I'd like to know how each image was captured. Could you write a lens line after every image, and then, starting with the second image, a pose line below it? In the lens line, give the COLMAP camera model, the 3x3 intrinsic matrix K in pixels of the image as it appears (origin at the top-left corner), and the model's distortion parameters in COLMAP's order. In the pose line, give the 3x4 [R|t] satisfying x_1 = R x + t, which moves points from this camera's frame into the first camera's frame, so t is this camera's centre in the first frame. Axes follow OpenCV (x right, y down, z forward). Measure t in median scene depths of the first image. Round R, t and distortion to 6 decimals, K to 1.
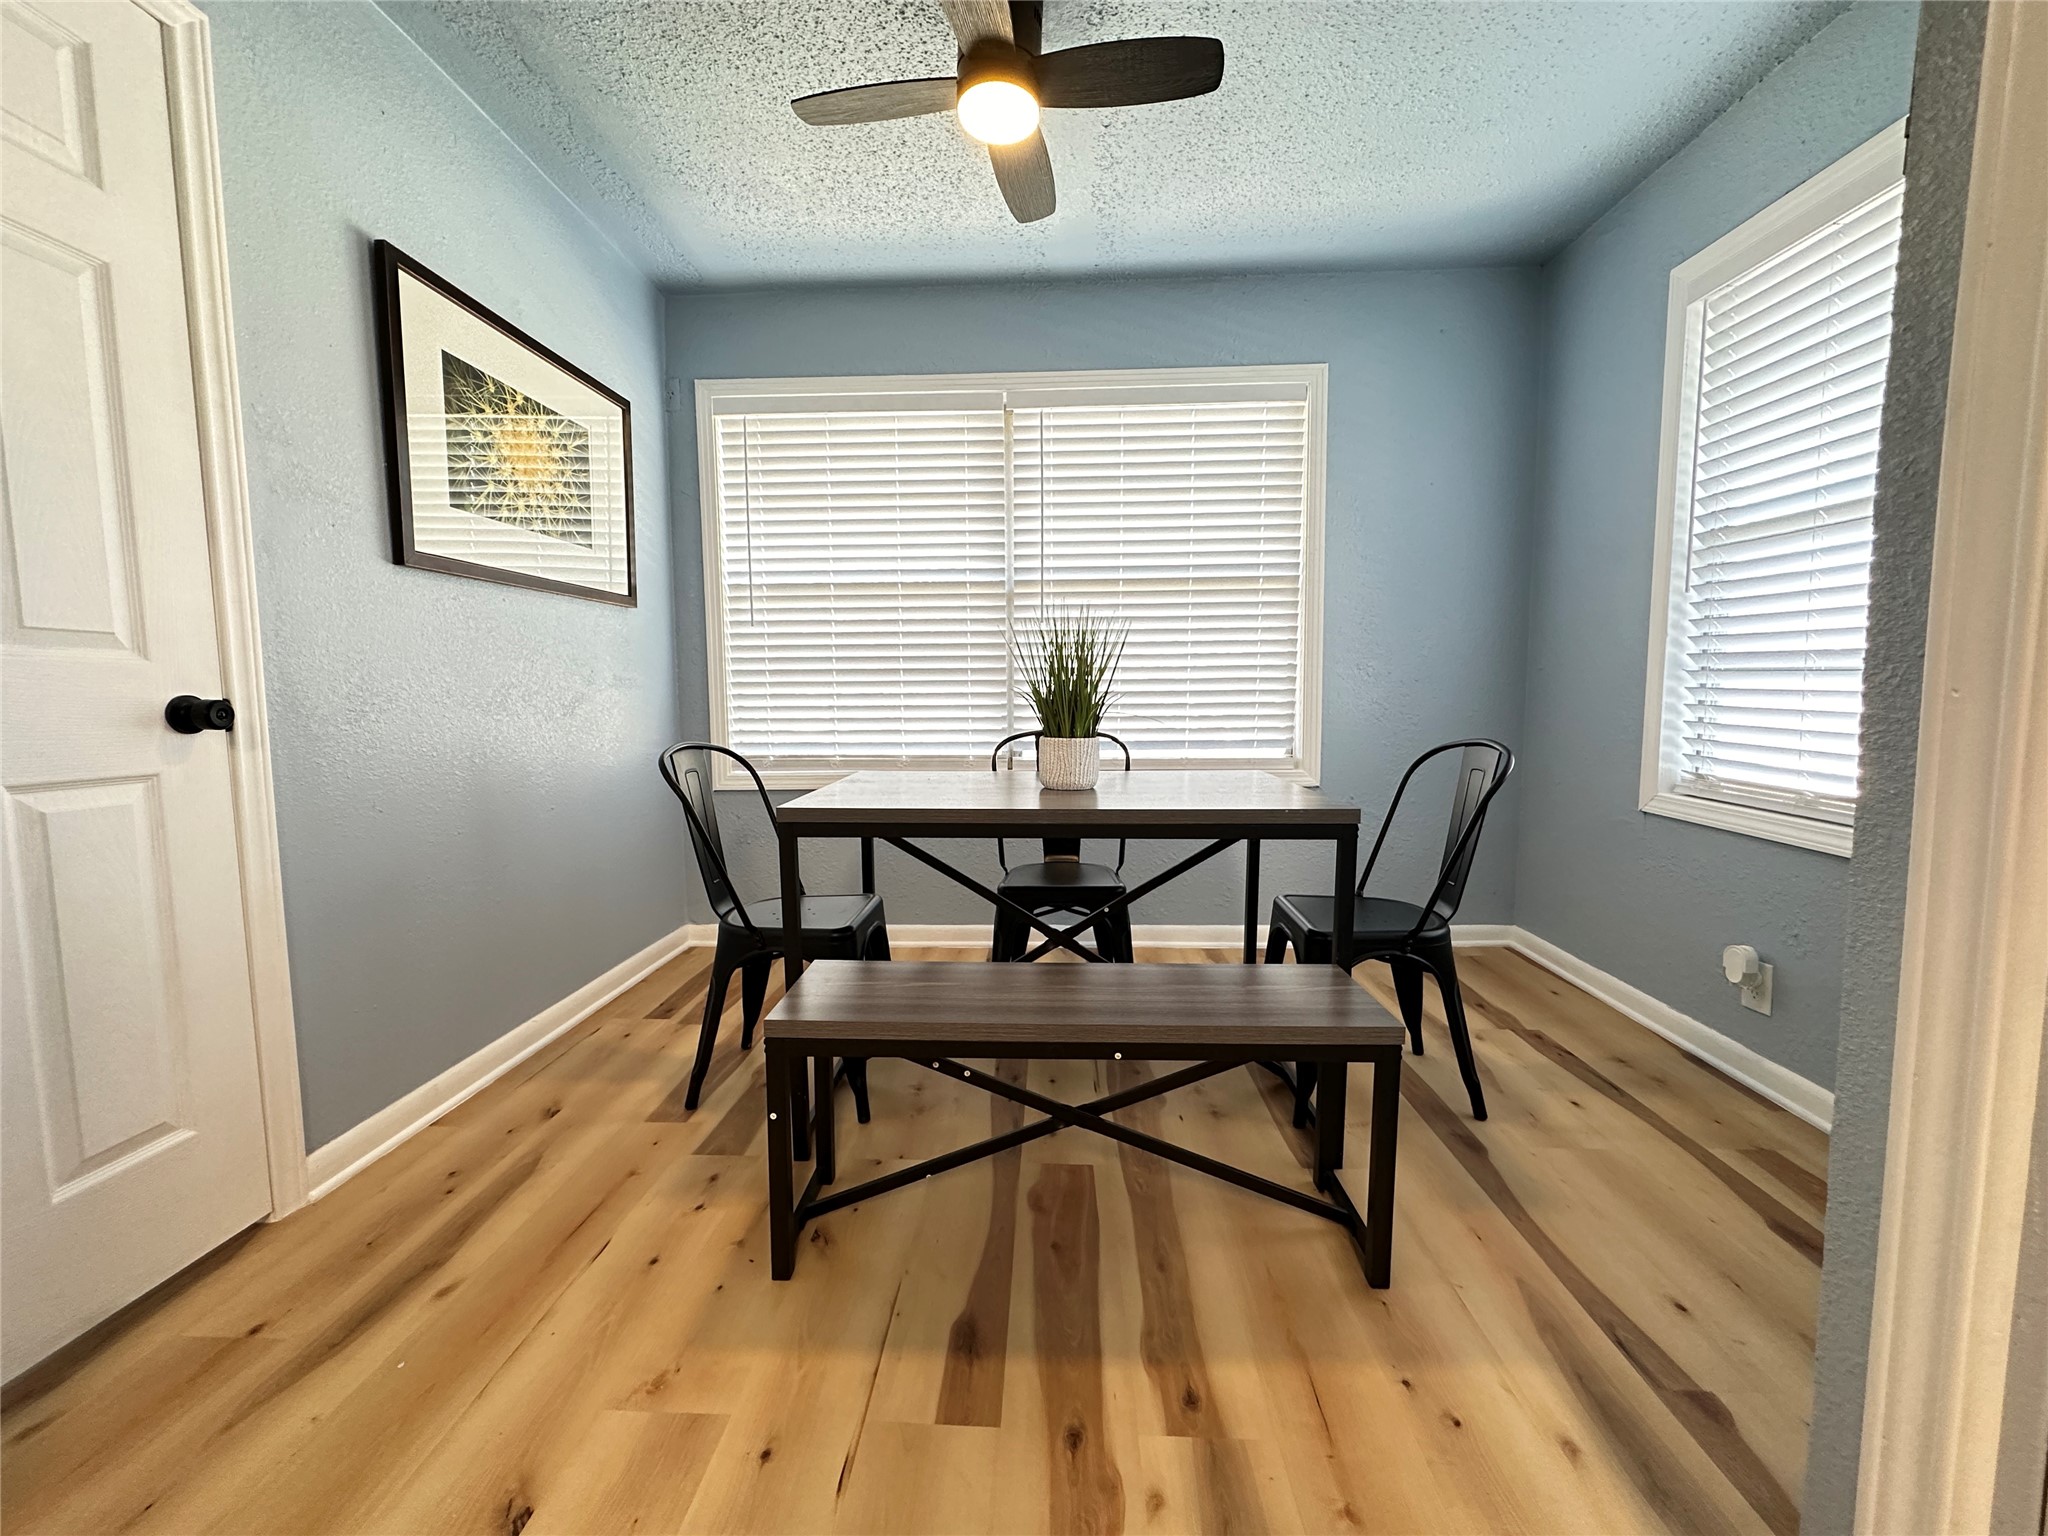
lens RADIAL K [[809.6, 0, 1024.0], [0, 809.6, 757.2], [0, 0, 1]] dist [-0.002866, -0.000076]
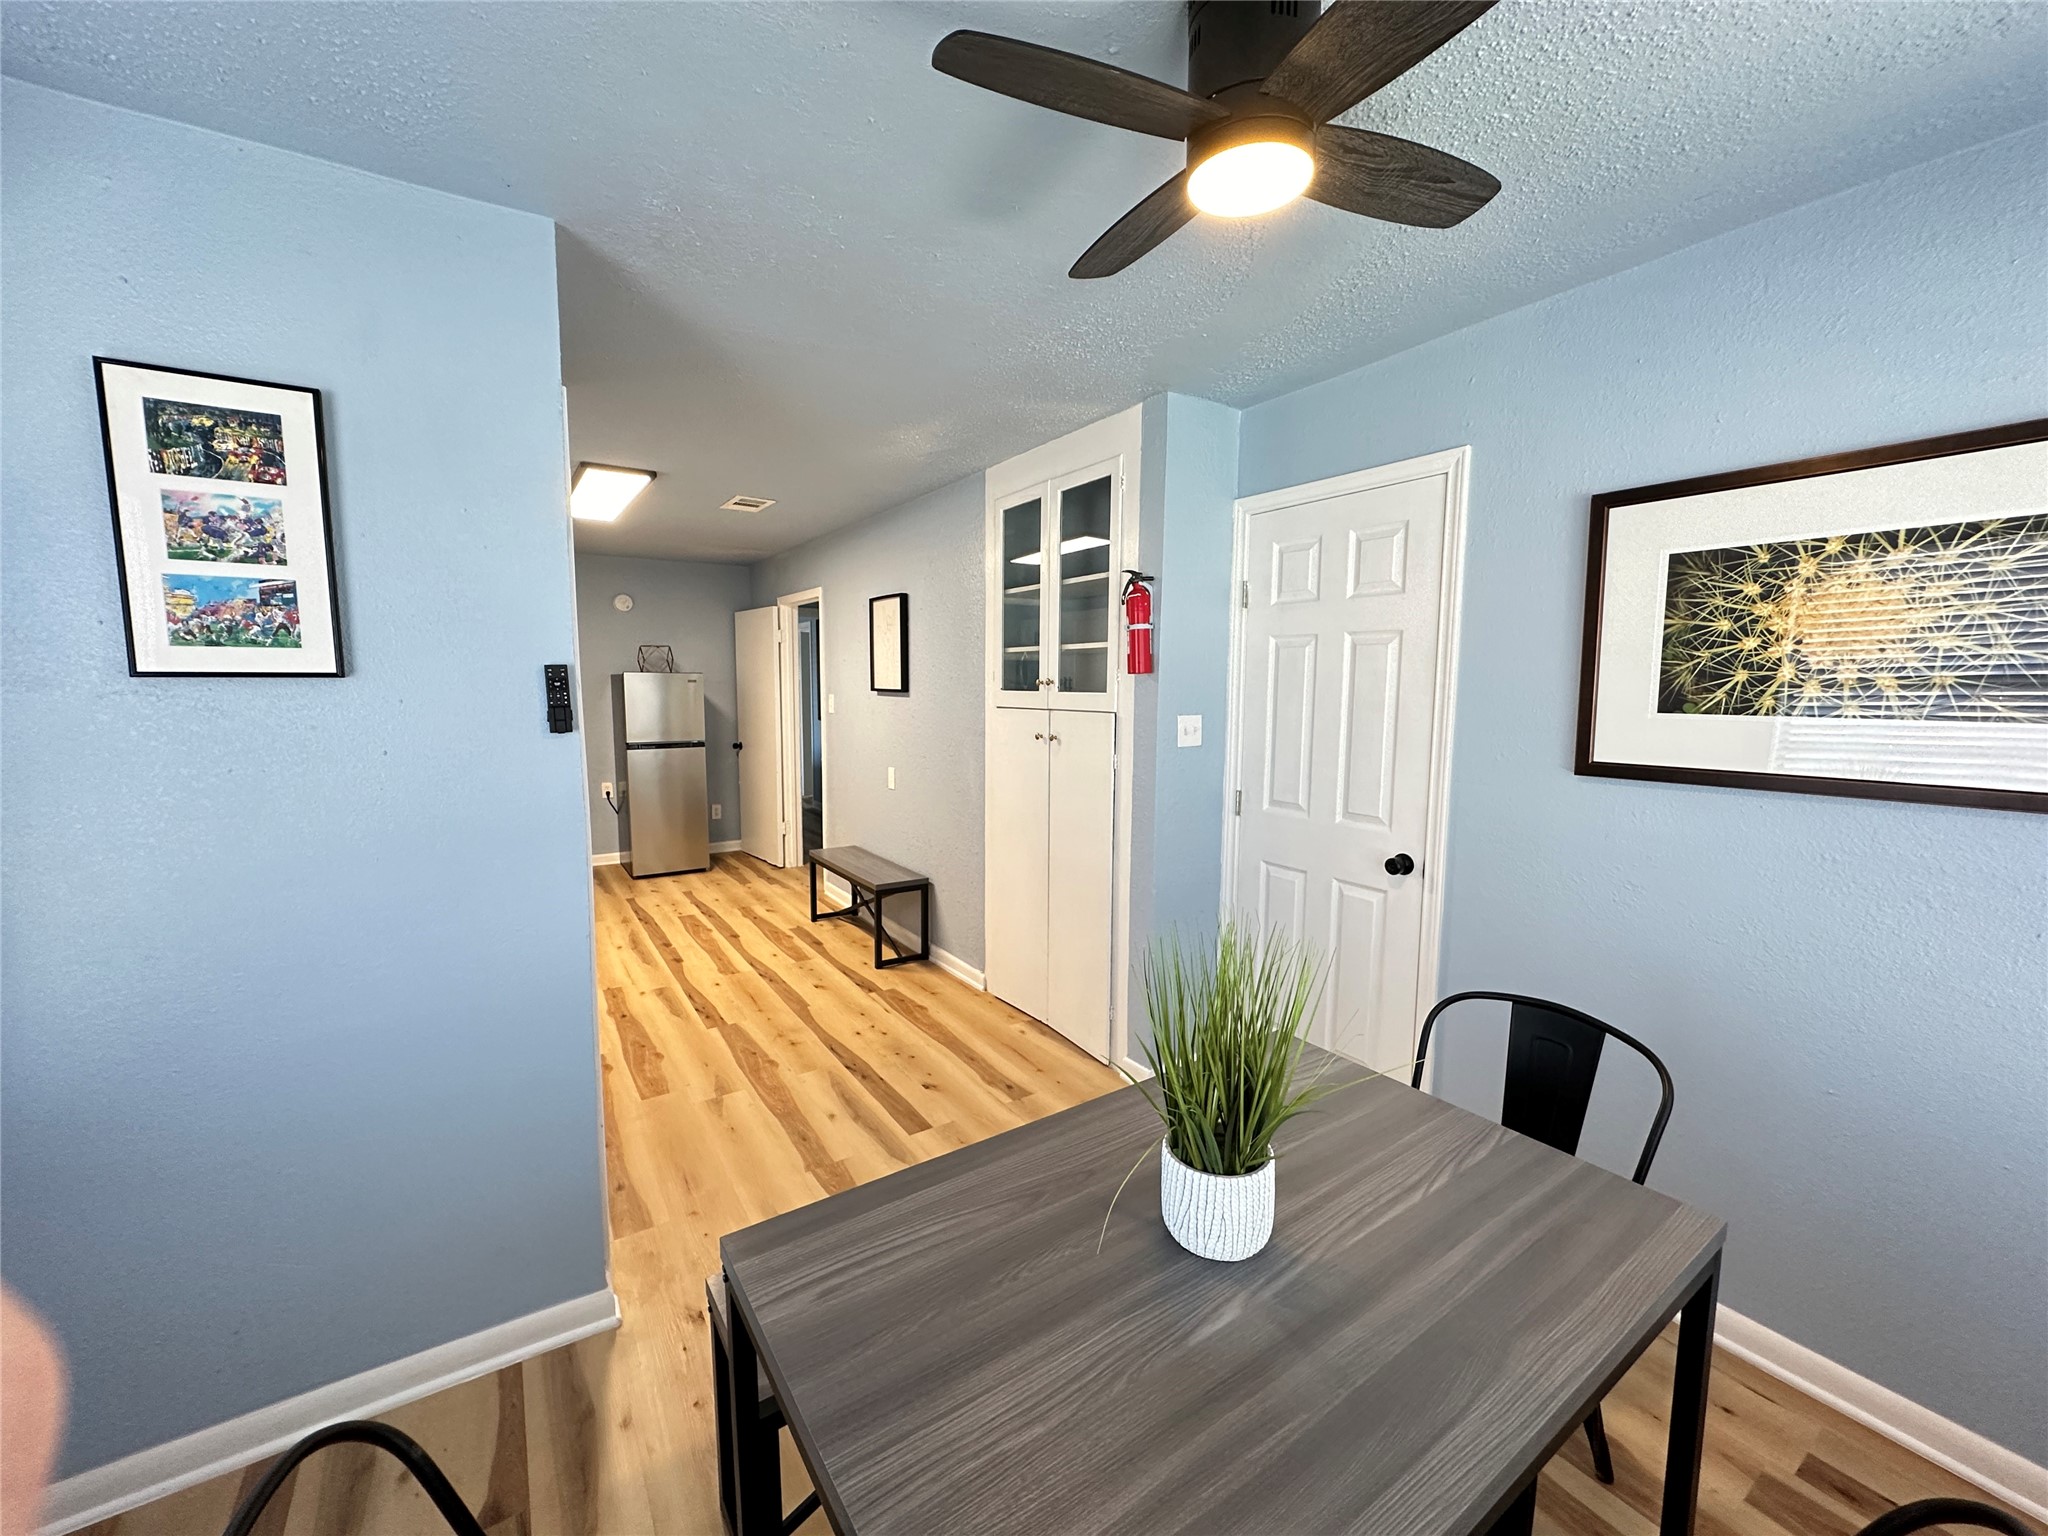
lens RADIAL K [[809.6, 0, 1022.9], [0, 809.6, 775.7], [0, 0, 1]] dist [-0.002866, -0.000076]
pose [[-0.809250, 0.067725, -0.583548, 0.455797], [-0.051276, 0.981399, 0.185006, -0.357898], [0.585223, 0.179638, -0.790724, 1.268555]]
